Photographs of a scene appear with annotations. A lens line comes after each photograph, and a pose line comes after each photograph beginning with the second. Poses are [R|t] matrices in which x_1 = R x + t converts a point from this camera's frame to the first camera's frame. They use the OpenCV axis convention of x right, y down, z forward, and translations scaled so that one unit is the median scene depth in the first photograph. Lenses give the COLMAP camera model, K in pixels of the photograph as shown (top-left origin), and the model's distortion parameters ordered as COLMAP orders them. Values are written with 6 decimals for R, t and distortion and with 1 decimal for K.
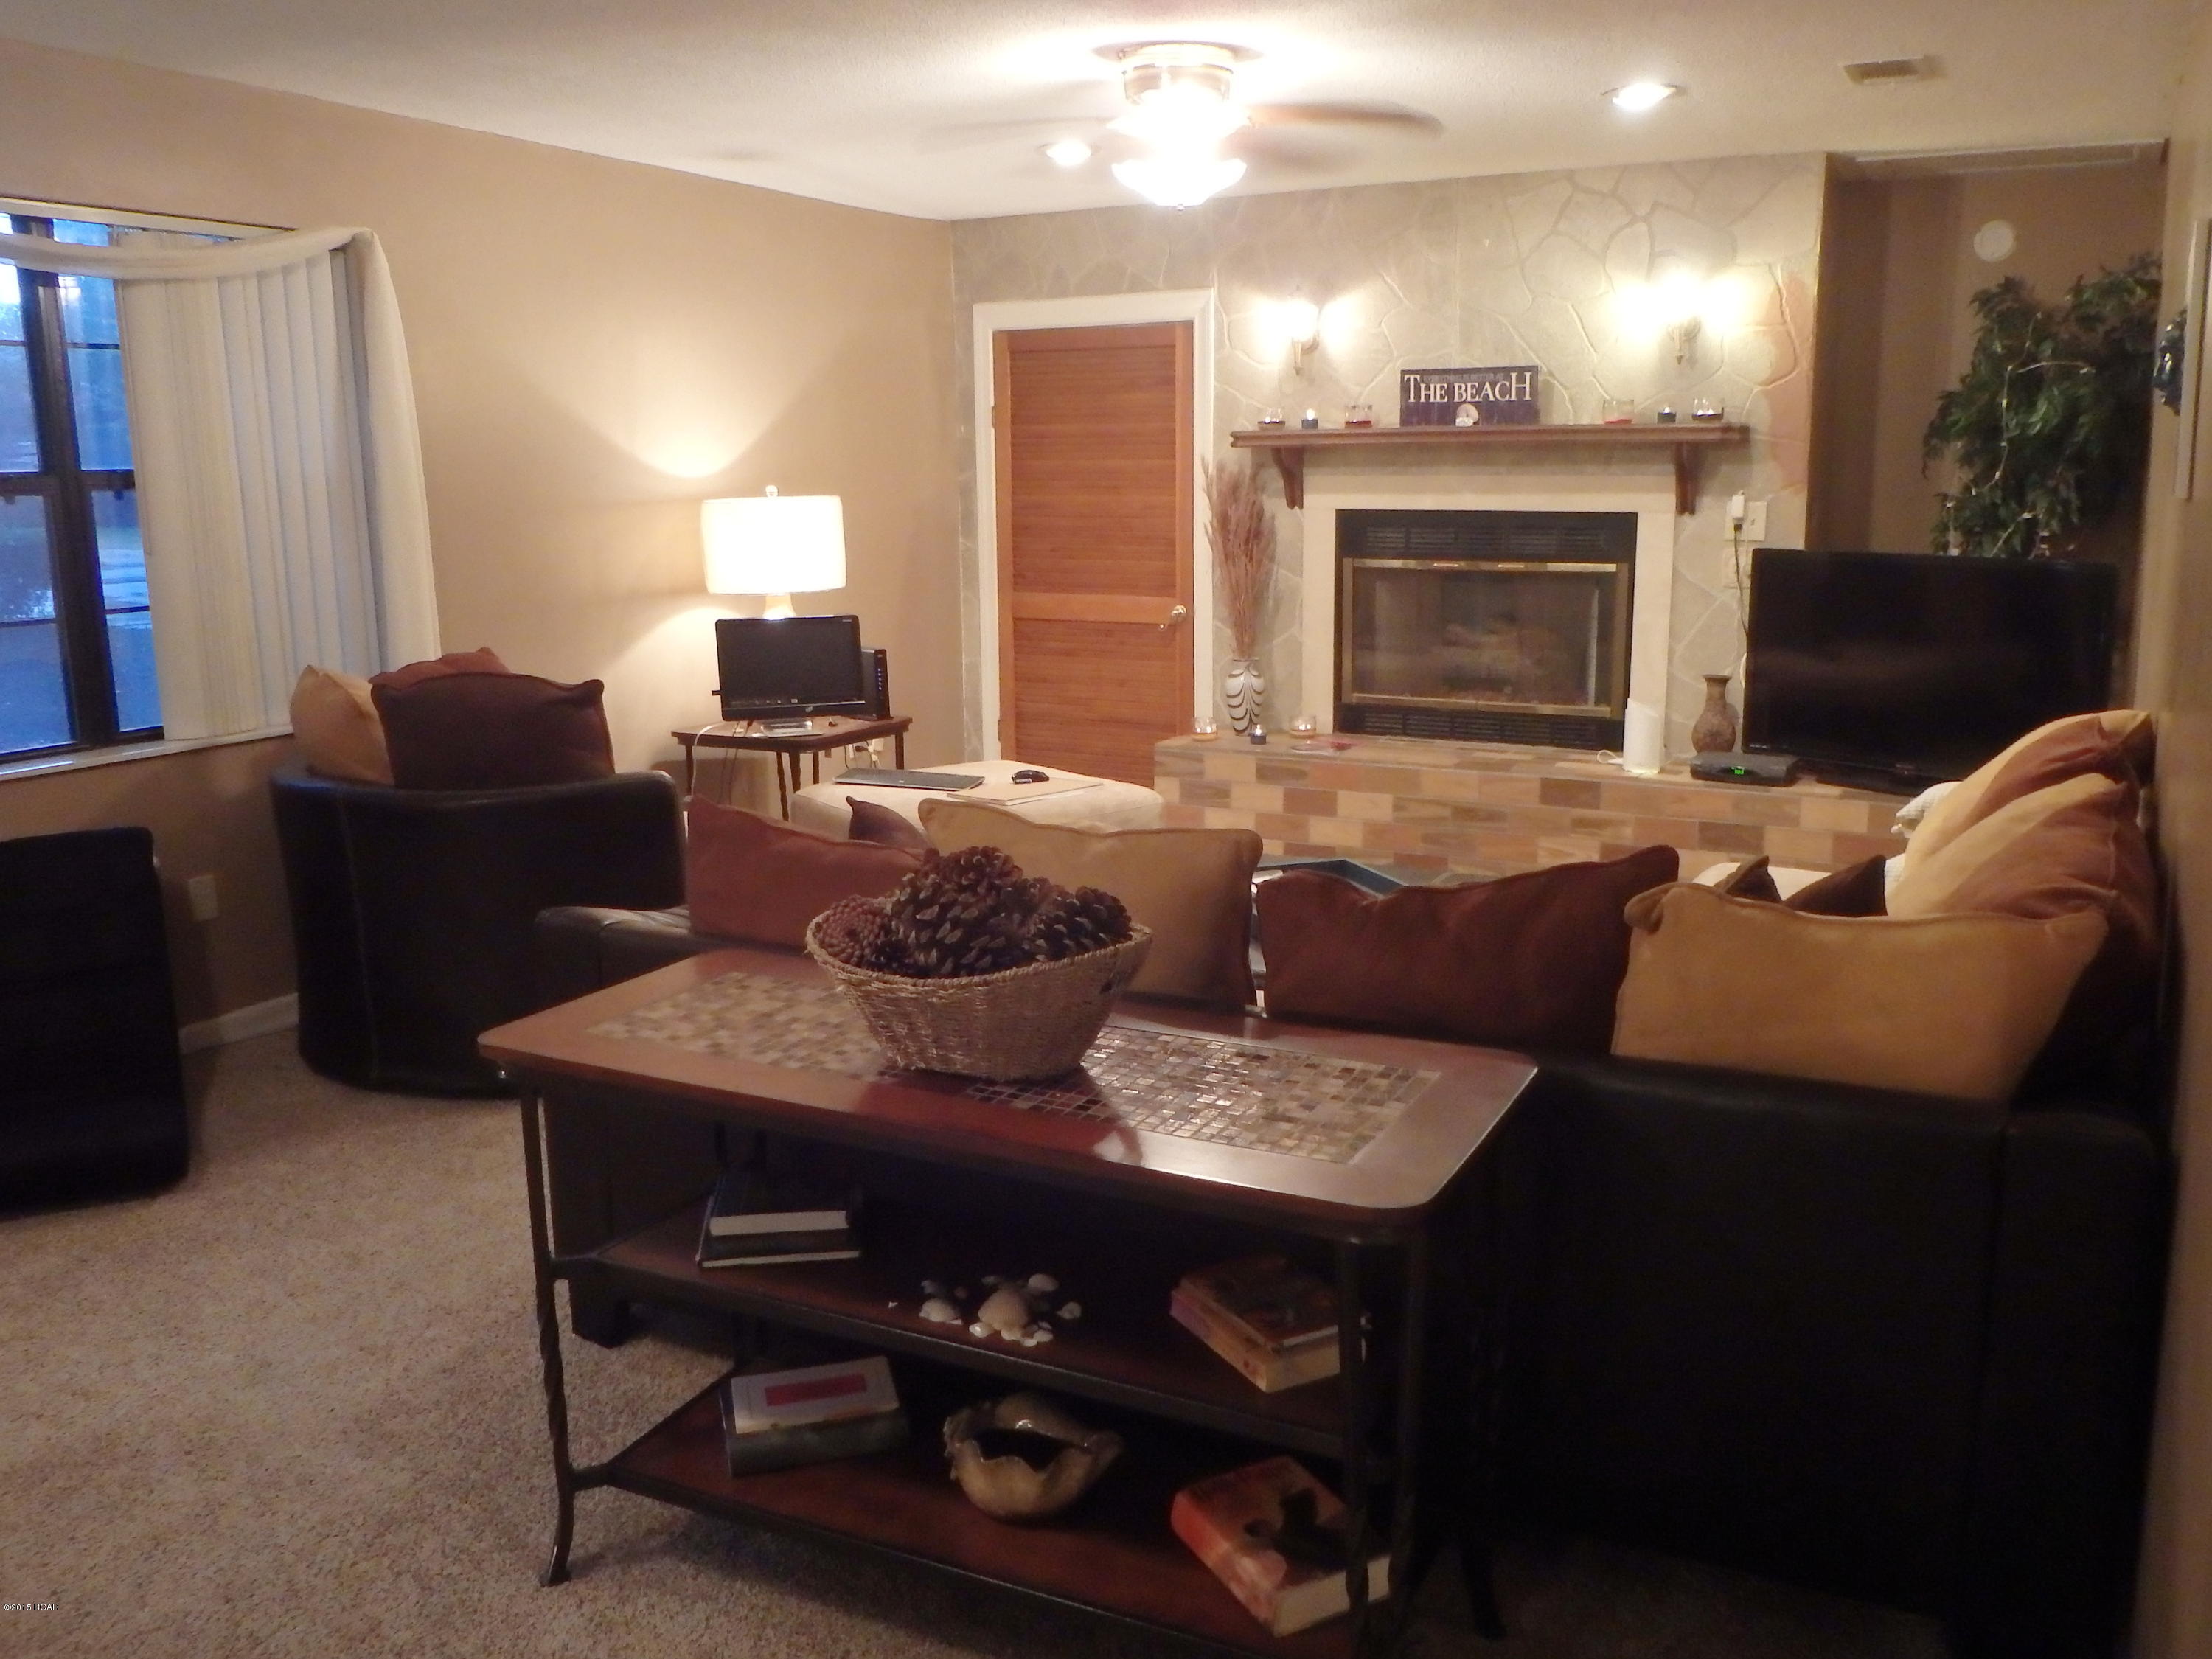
lens RADIAL K [[1824.5, 0, 1106.0], [0, 1824.5, 829.5], [0, 0, 1]] dist [-0.030429, 0.004676]
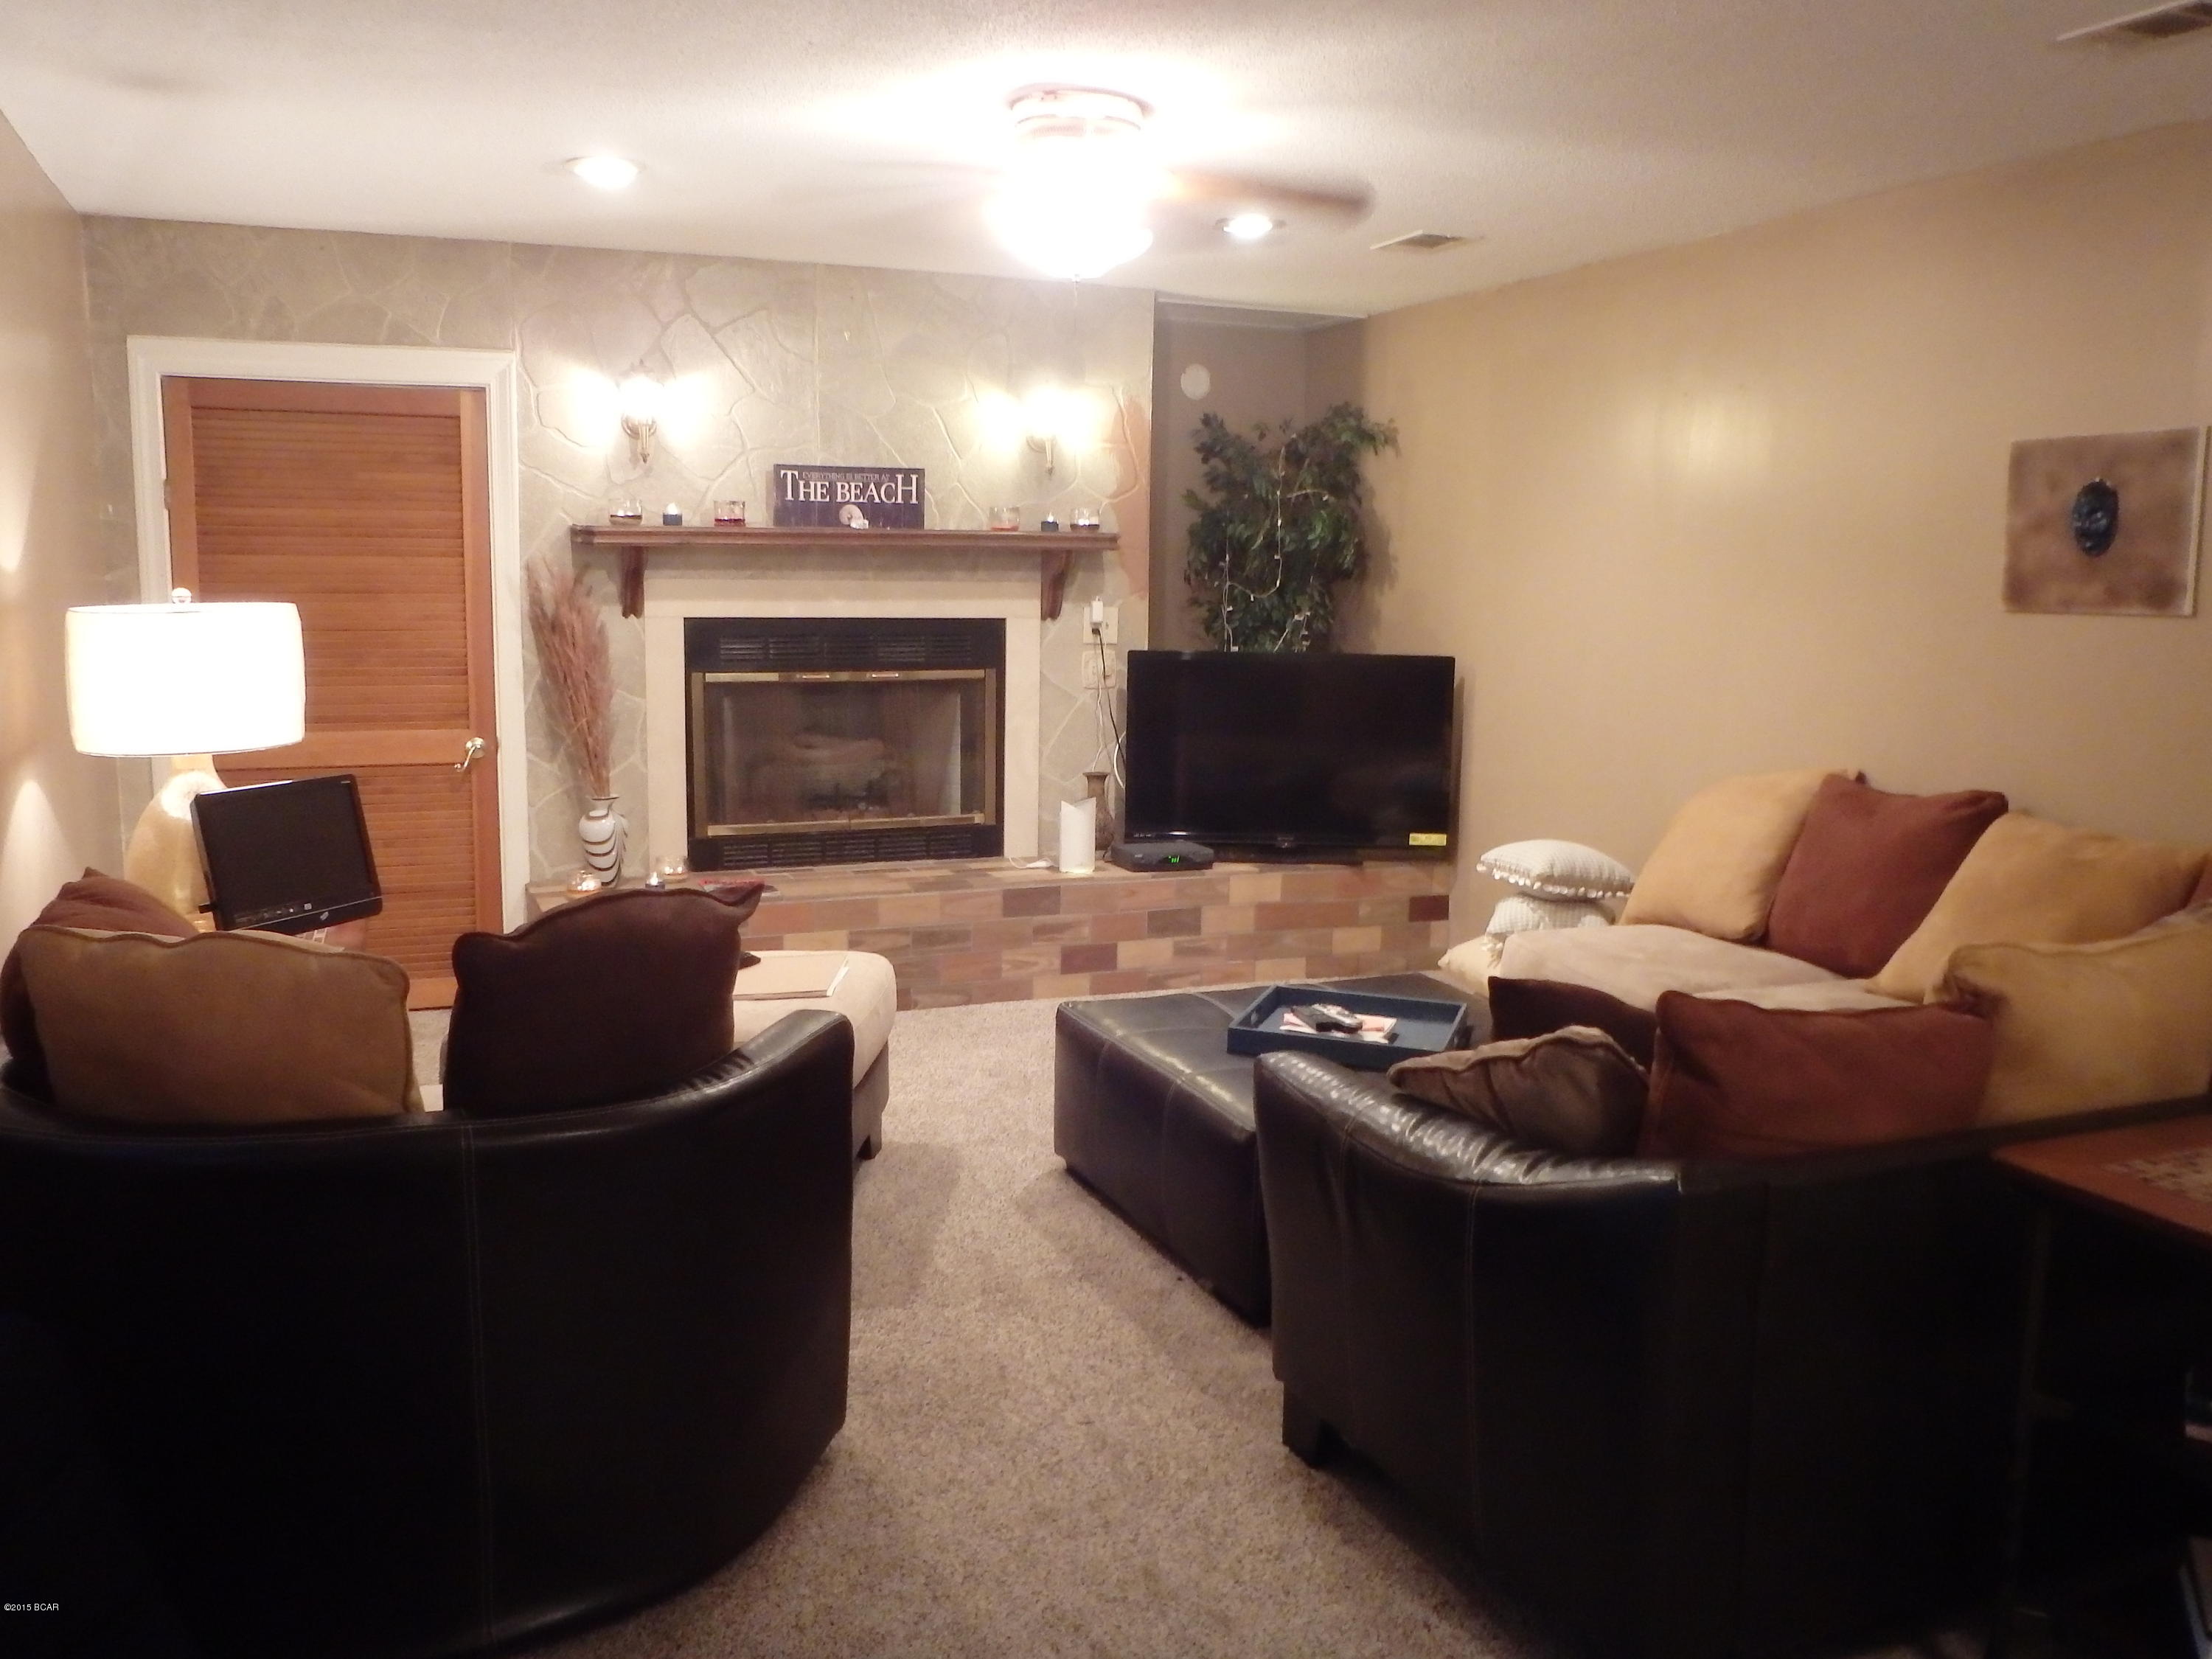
lens RADIAL K [[1780.0, 0, 1109.8], [0, 1780.0, 836.8], [0, 0, 1]] dist [-0.026900, -0.000929]
pose [[0.635471, -0.099962, 0.765627, -0.430646], [0.137812, 0.990346, 0.014918, -0.060149], [-0.759727, 0.096033, 0.643112, 0.327417]]
